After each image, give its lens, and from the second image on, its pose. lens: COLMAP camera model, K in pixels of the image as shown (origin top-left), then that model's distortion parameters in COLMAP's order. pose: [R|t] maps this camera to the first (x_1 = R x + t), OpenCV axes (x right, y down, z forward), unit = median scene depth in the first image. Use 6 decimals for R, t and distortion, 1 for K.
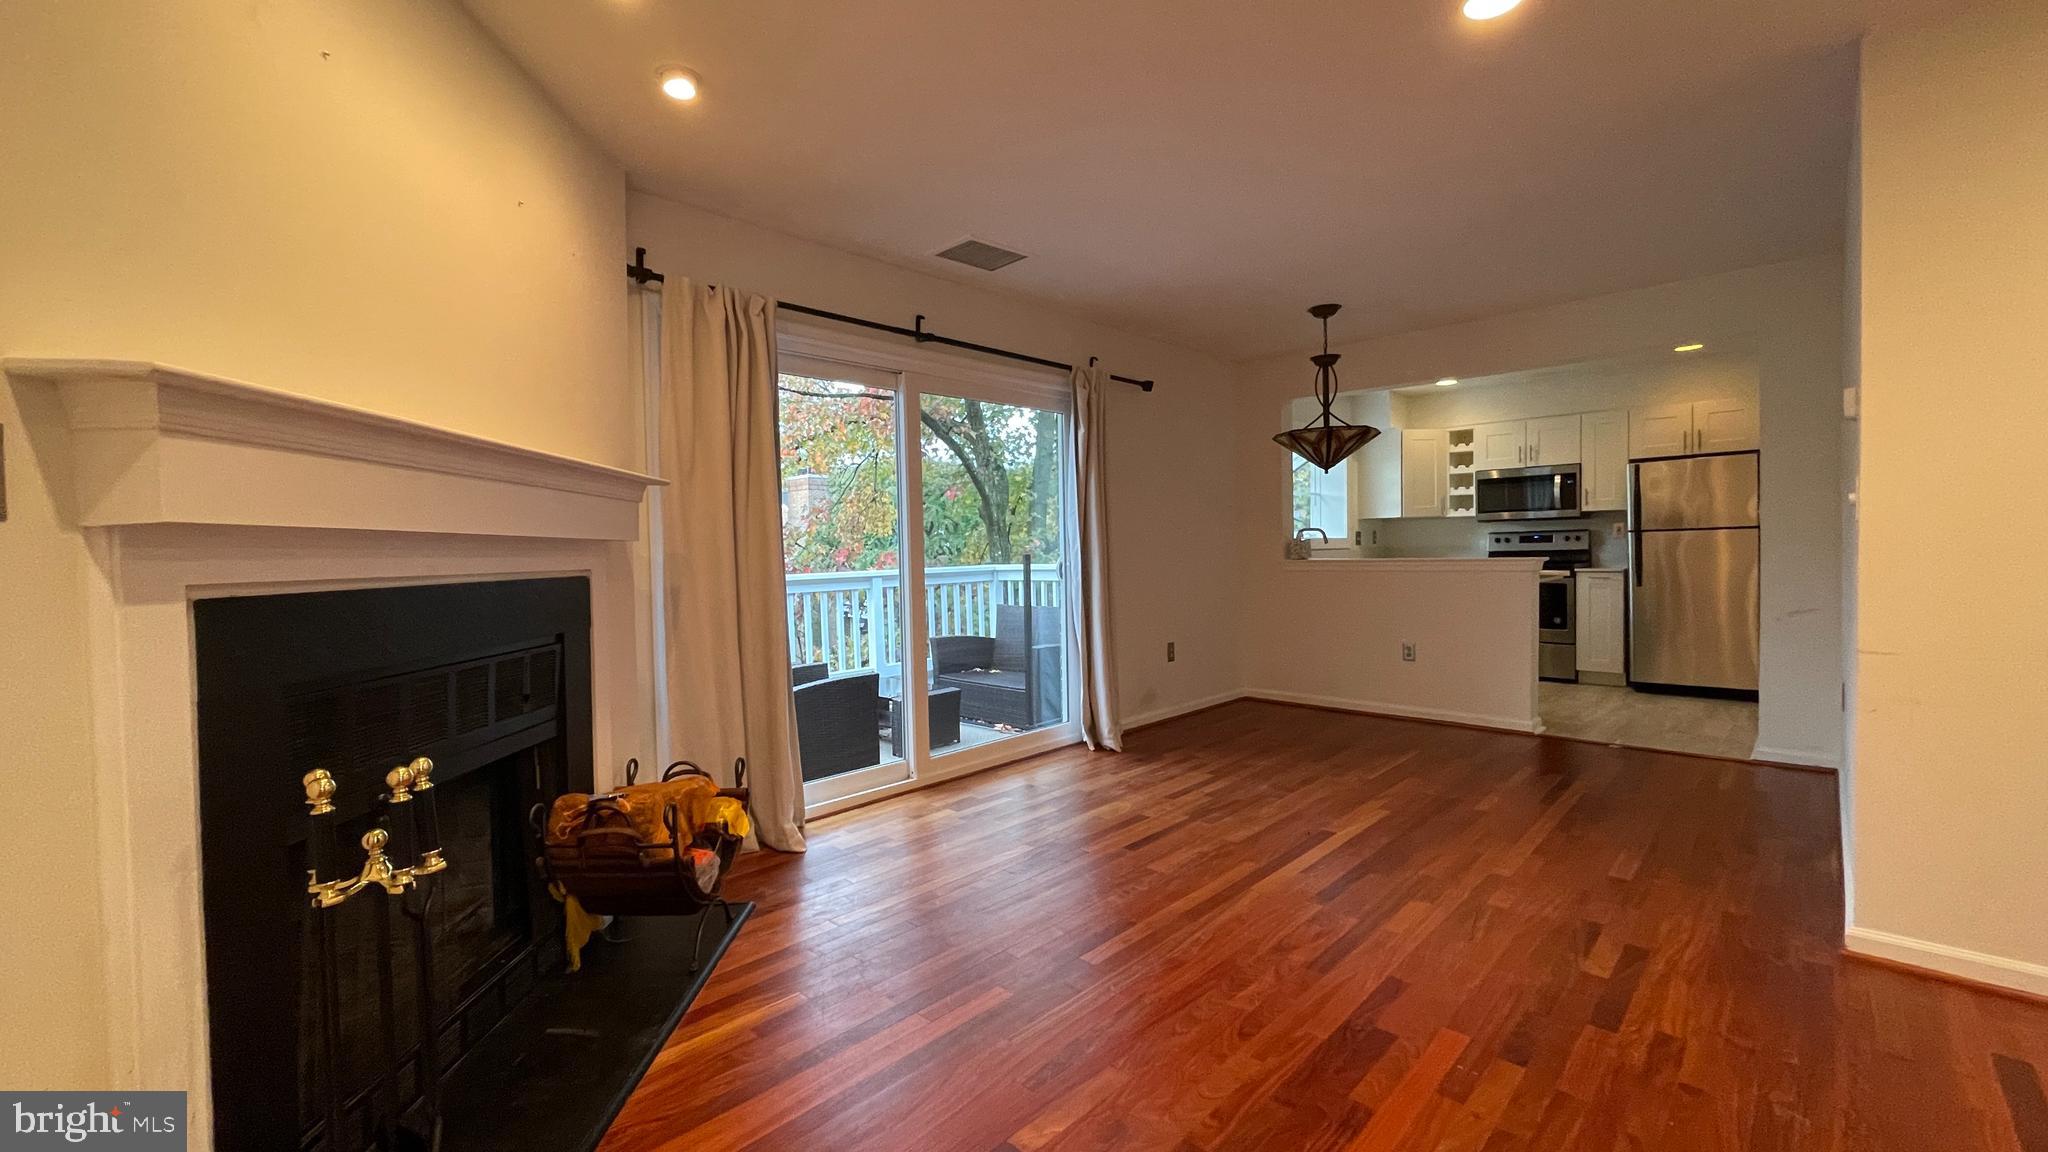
lens RADIAL K [[829.9, 0, 1029.0], [0, 829.9, 576.9], [0, 0, 1]] dist [-0.001398, -0.000062]
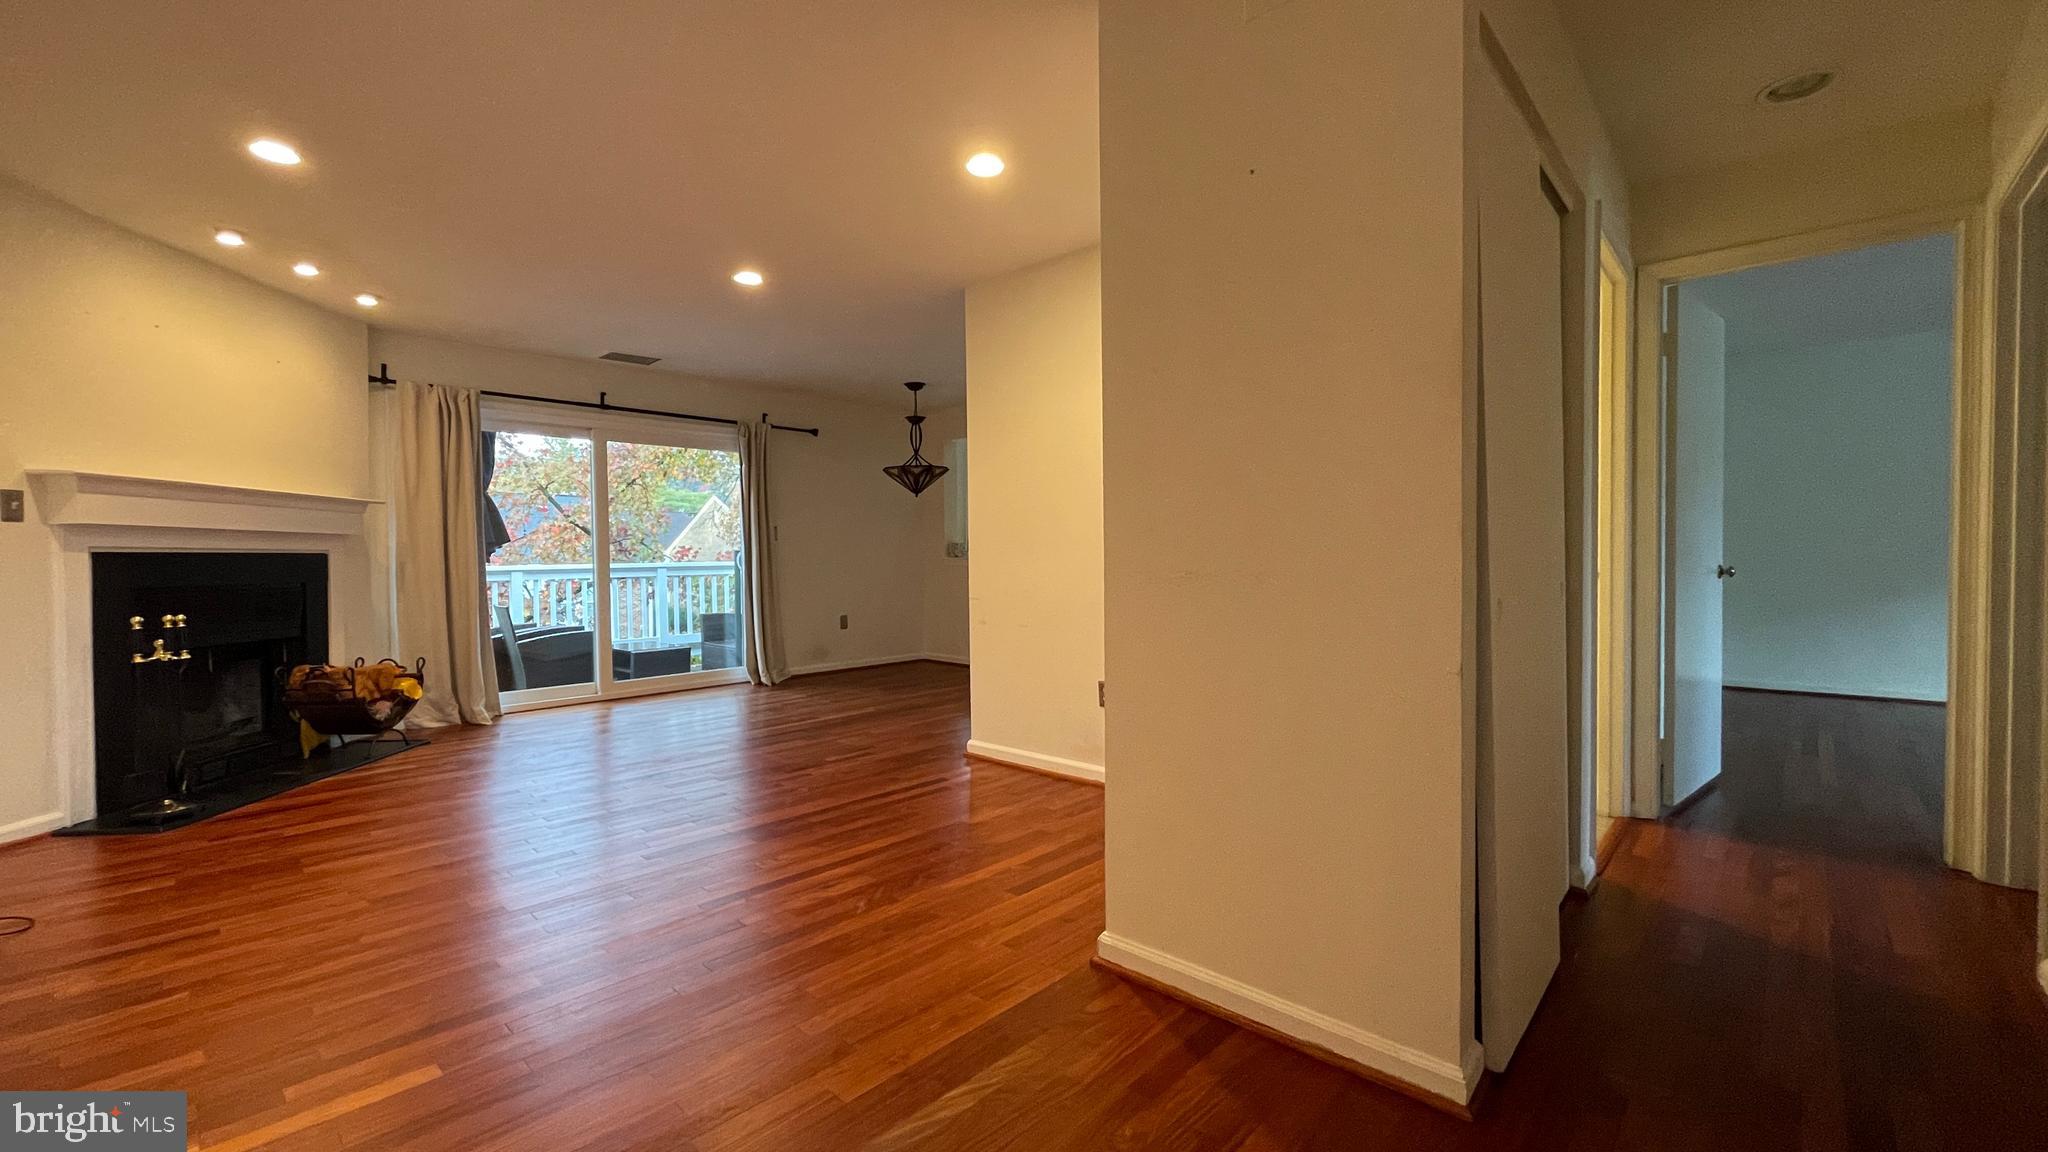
lens RADIAL K [[829.9, 0, 1021.9], [0, 829.9, 574.9], [0, 0, 1]] dist [-0.001398, -0.000062]
pose [[0.999753, 0.012198, 0.018583, 0.845558], [-0.012030, 0.999886, -0.009146, 0.038987], [-0.018693, 0.008920, 0.999785, -0.751509]]
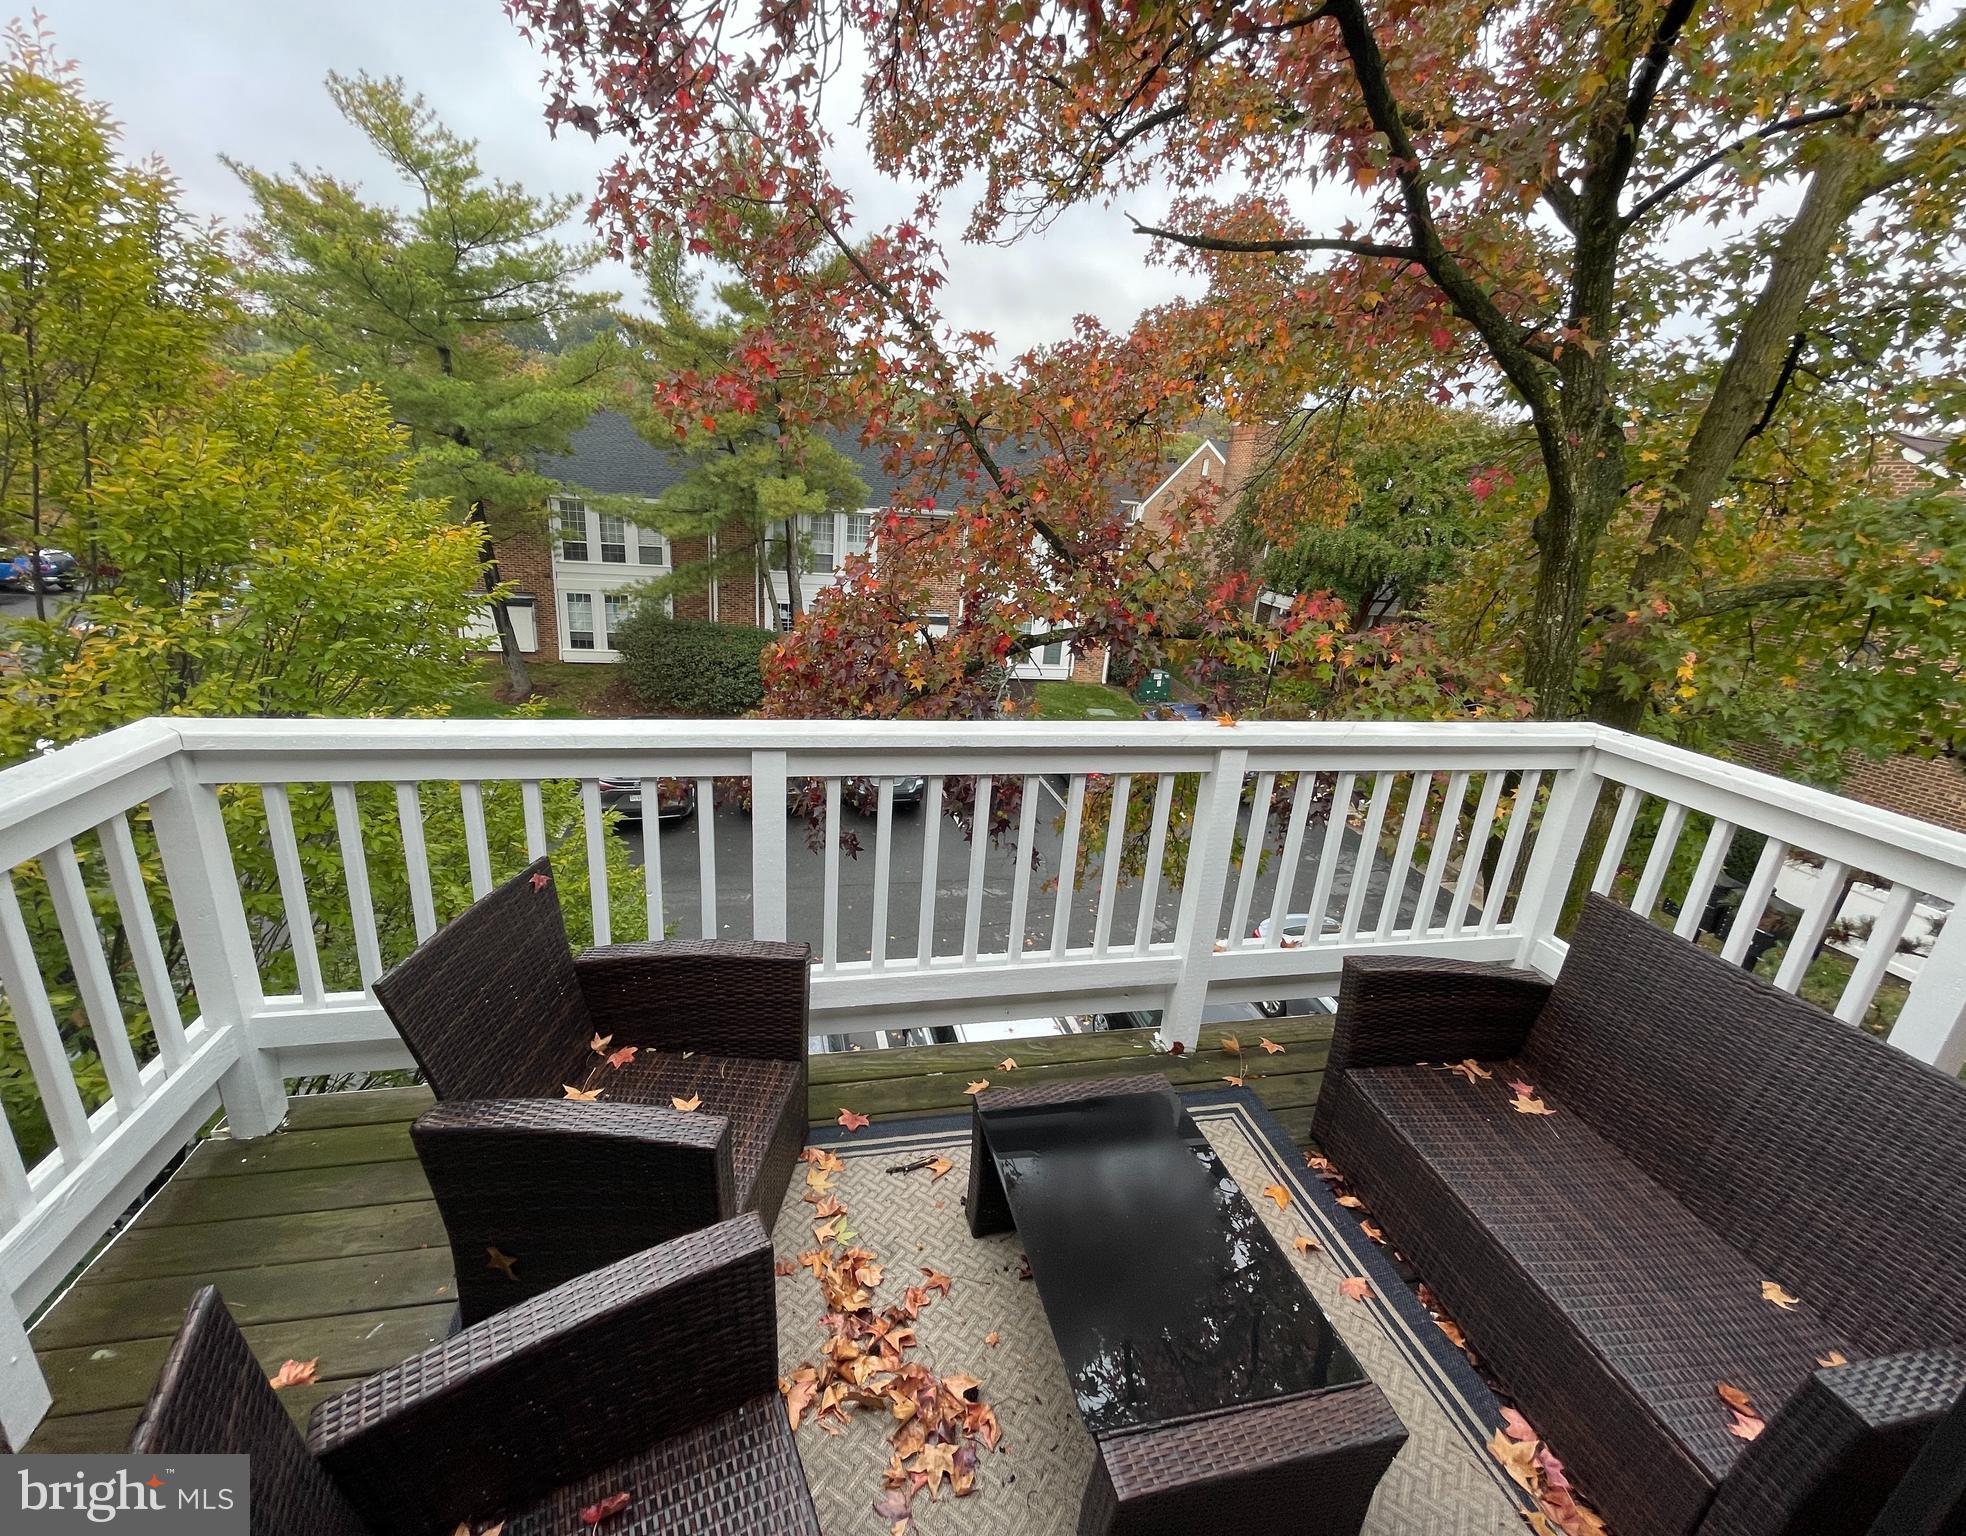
lens RADIAL K [[816.3, 0, 966.6], [0, 816.3, 759.9], [0, 0, 1]] dist [0.001037, -0.000056]
pose [[0.828655, 0.248654, -0.501500, -0.086286], [-0.102810, 0.948287, 0.300302, -0.081768], [0.550237, -0.197287, 0.811367, 0.563160]]
